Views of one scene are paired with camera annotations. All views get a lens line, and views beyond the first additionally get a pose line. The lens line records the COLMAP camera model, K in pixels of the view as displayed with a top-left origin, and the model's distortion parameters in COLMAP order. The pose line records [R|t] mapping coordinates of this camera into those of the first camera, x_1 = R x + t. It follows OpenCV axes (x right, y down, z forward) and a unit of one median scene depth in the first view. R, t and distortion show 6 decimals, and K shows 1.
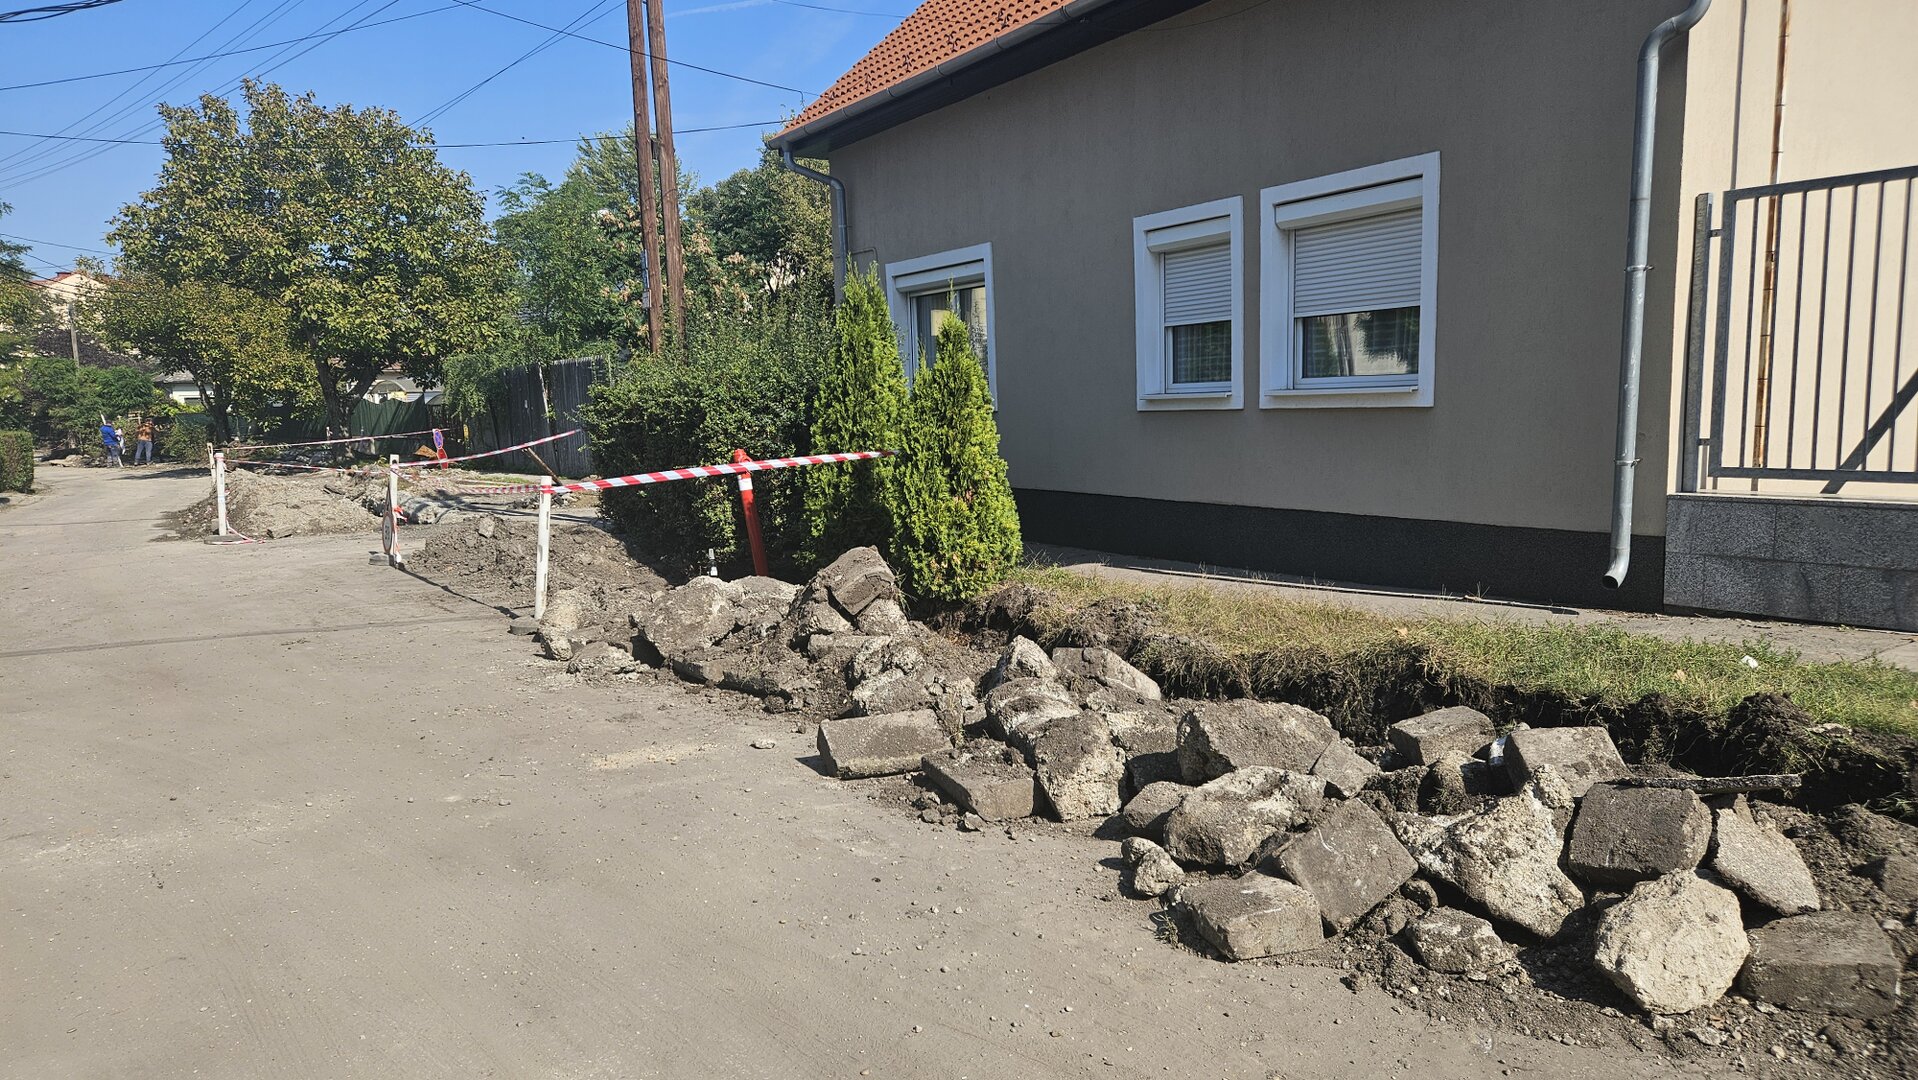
lens RADIAL K [[1233.5, 0, 963.5], [0, 1233.5, 552.4], [0, 0, 1]] dist [0.007471, -0.003154]
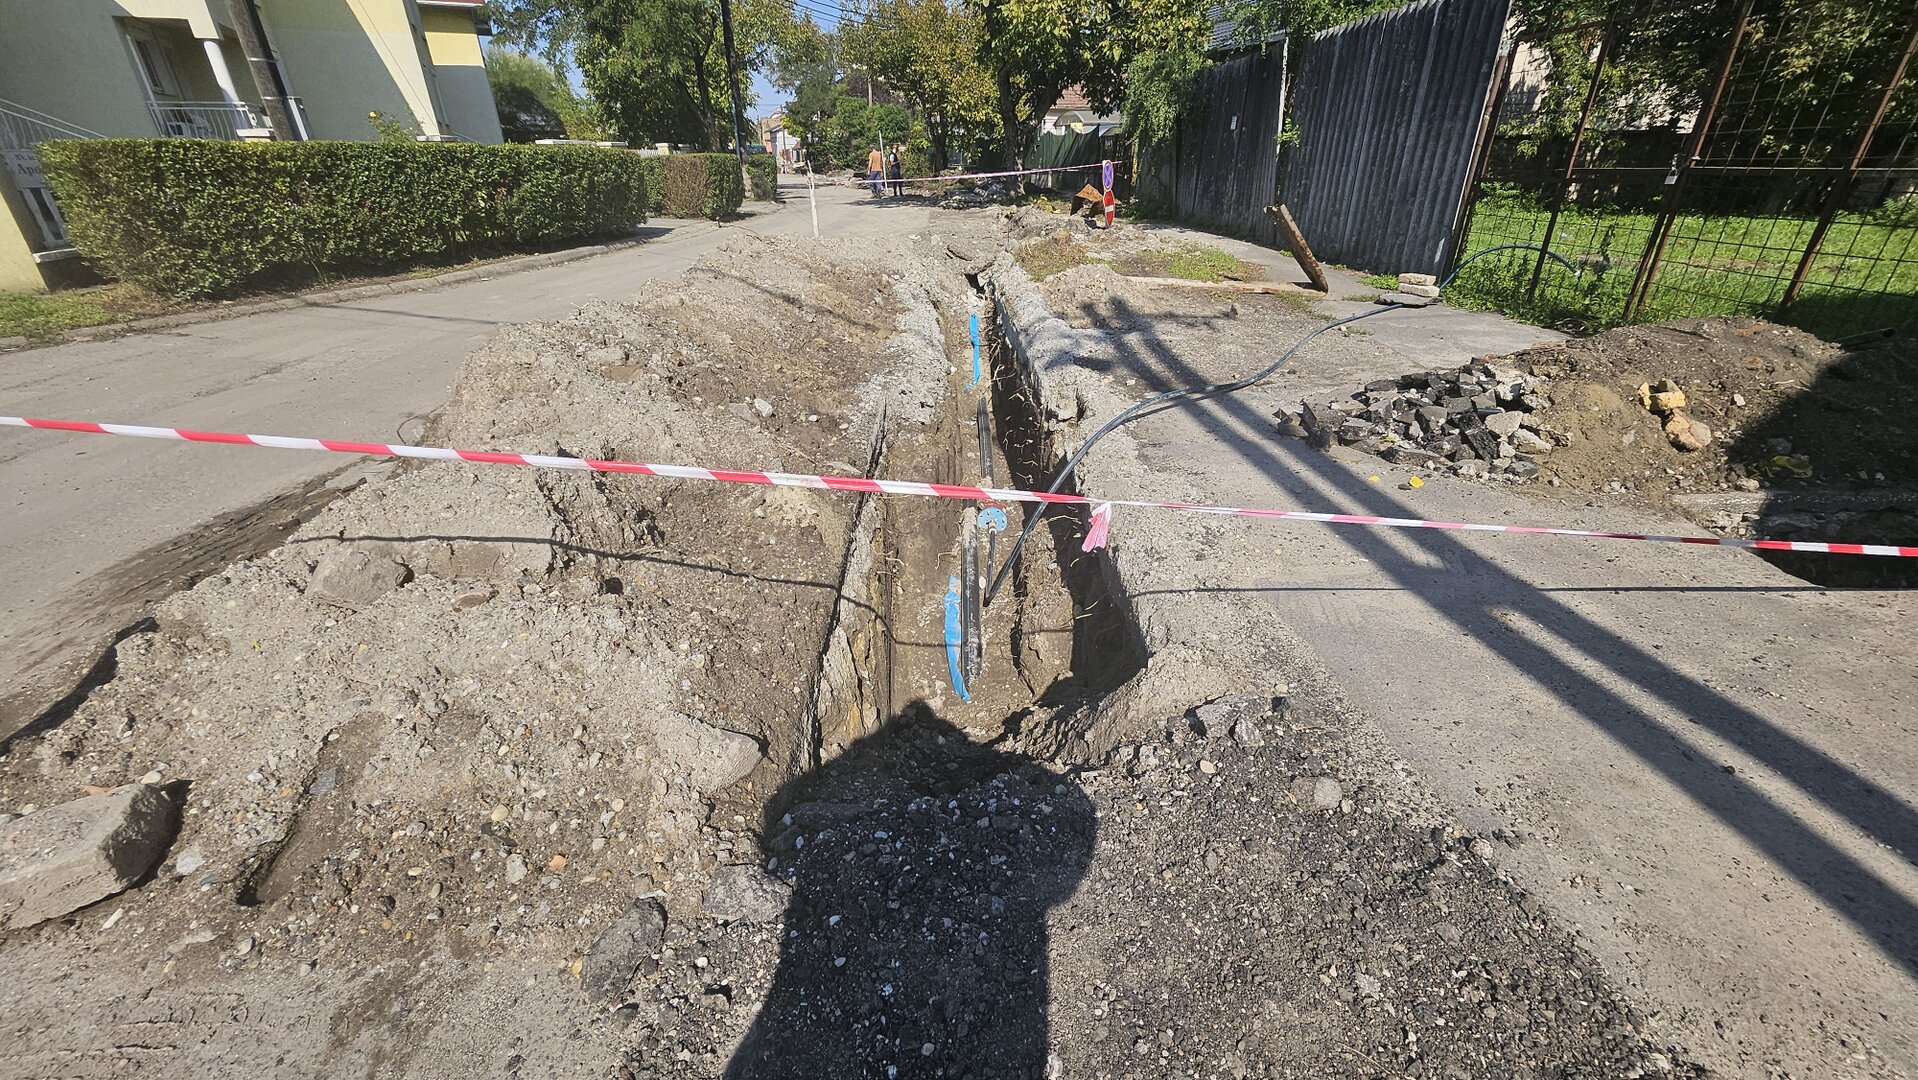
lens RADIAL K [[753.8, 0, 958.4], [0, 753.8, 546.4], [0, 0, 1]] dist [0.004014, 0.000166]
pose [[0.840516, 0.266231, -0.471862, -0.210417], [-0.080533, 0.922655, 0.377123, -0.046430], [0.535768, -0.278977, 0.796947, 0.489433]]
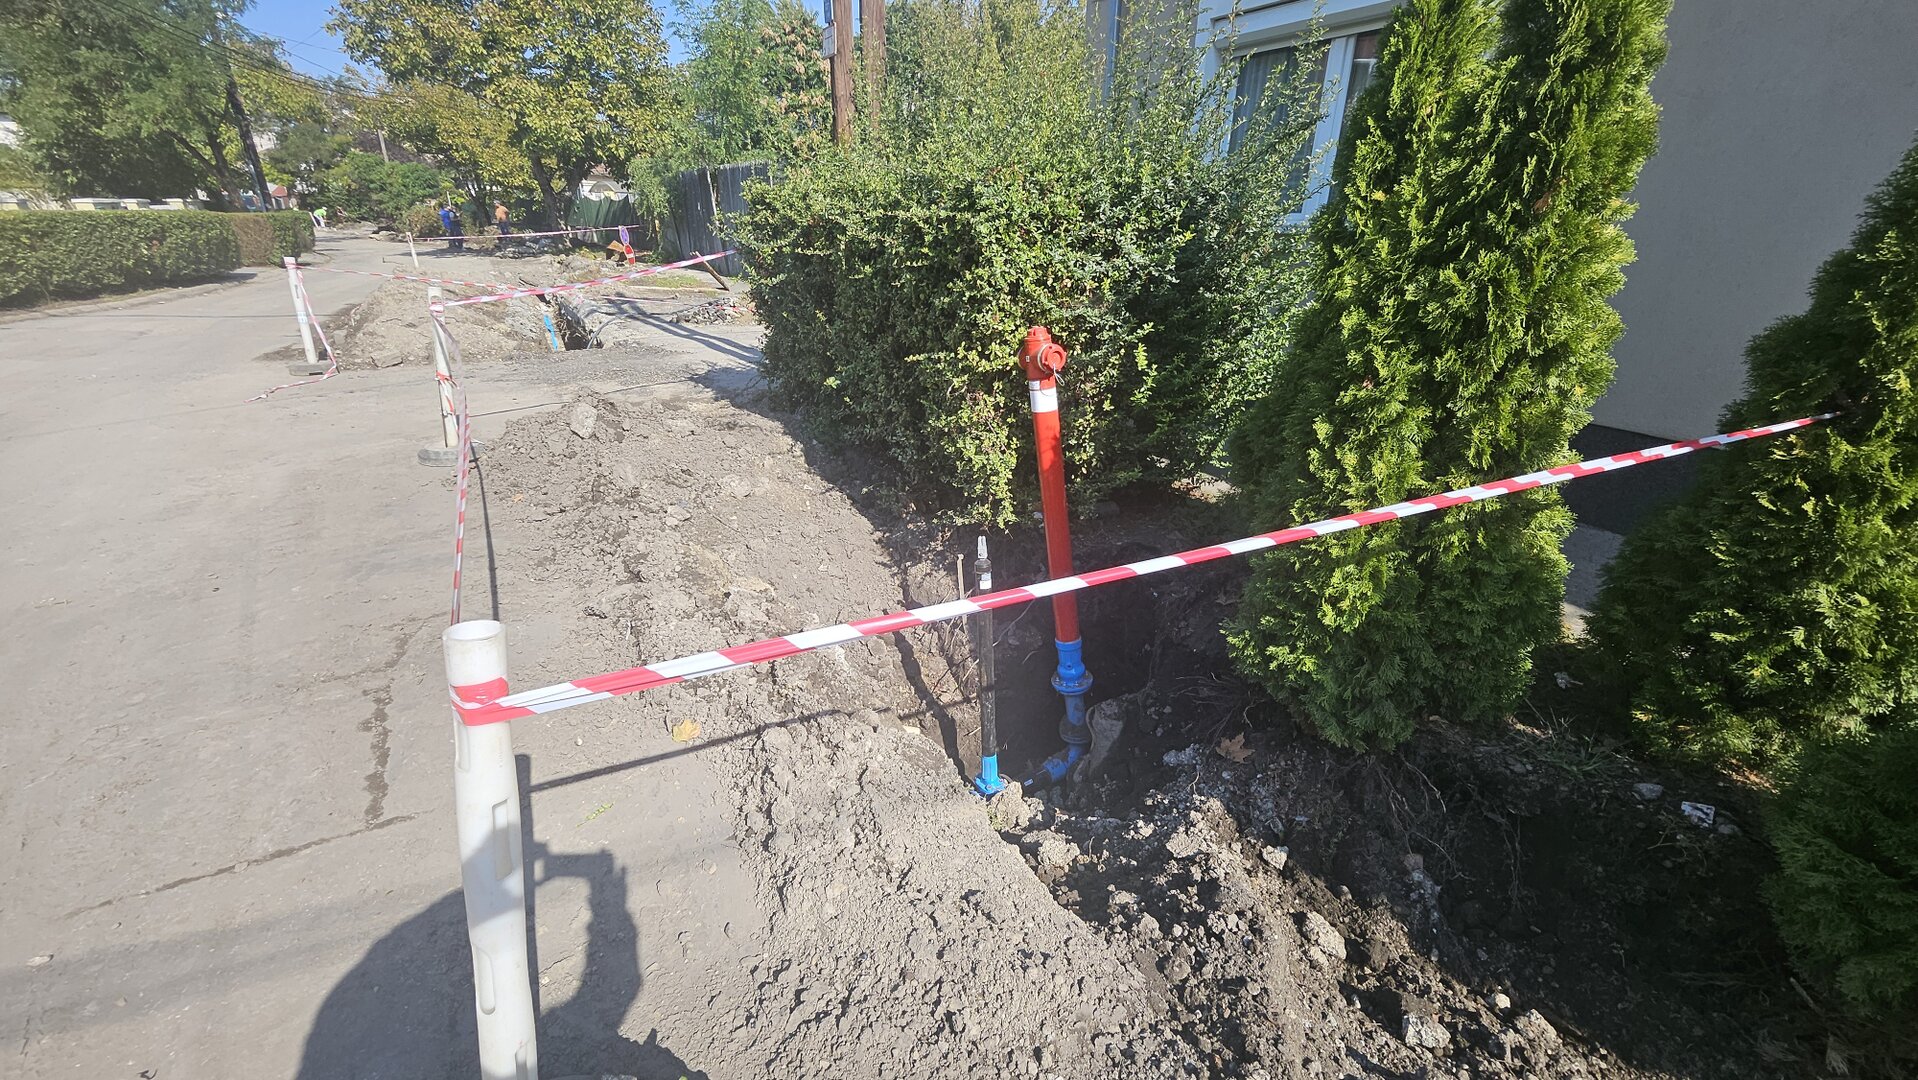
lens RADIAL K [[753.8, 0, 949.5], [0, 753.8, 523.3], [0, 0, 1]] dist [0.004014, 0.000166]
pose [[0.997365, 0.059823, -0.041035, -0.071690], [-0.046915, 0.963343, 0.264137, -0.030804], [0.055333, -0.261516, 0.963612, 0.246172]]
